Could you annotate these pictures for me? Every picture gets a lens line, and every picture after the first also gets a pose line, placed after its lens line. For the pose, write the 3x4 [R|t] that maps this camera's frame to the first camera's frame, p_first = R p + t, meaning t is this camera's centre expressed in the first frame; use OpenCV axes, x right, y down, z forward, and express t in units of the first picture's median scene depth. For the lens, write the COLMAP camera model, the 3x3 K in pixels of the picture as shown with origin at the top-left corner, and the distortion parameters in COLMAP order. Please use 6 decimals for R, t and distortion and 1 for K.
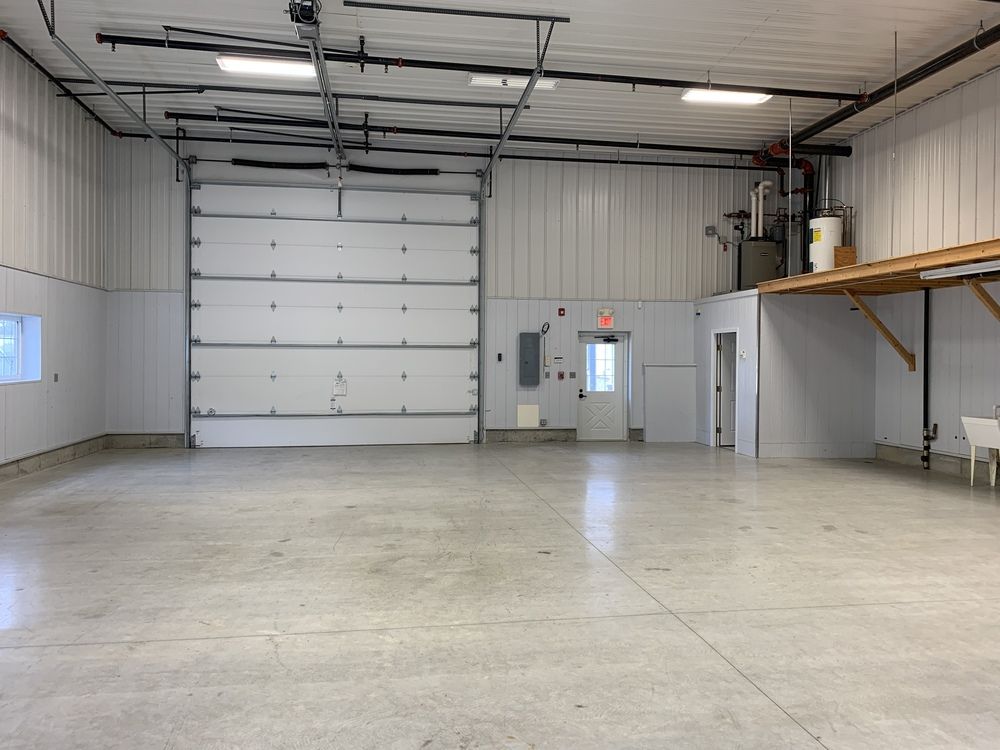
lens RADIAL K [[765.3, 0, 502.8], [0, 765.3, 373.4], [0, 0, 1]] dist [0.049197, -0.058142]
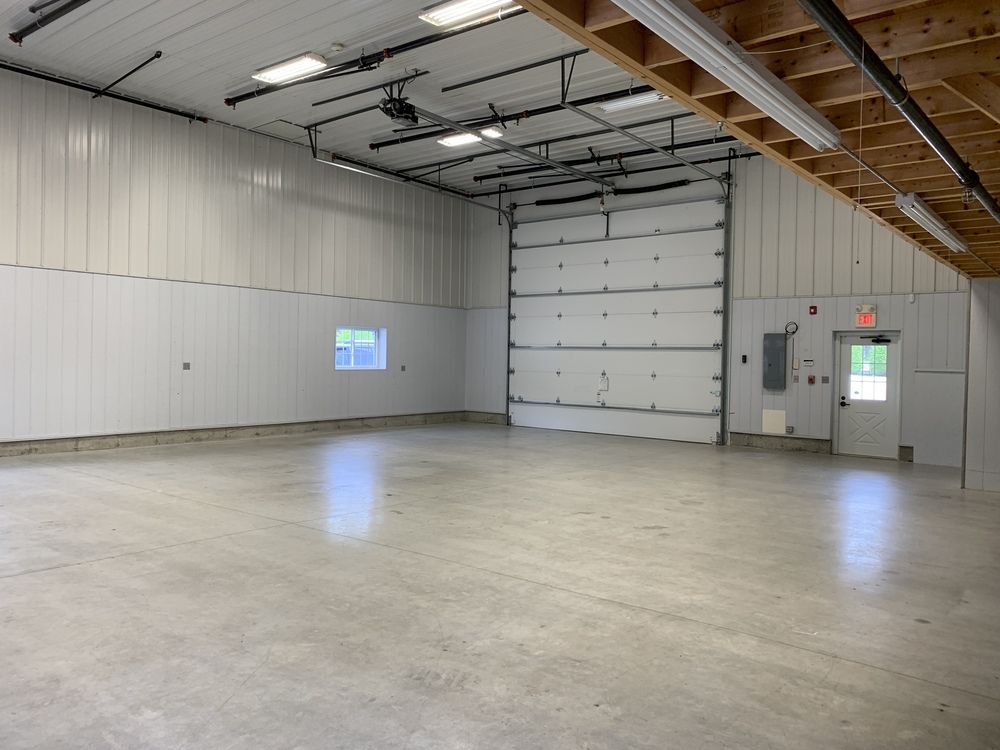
lens RADIAL K [[765.3, 0, 503.0], [0, 765.3, 369.4], [0, 0, 1]] dist [0.049197, -0.058142]
pose [[0.670971, 0.018779, -0.741246, 0.535677], [-0.033564, 0.999424, -0.005062, 0.007635], [0.740723, 0.028276, 0.671215, 0.113713]]
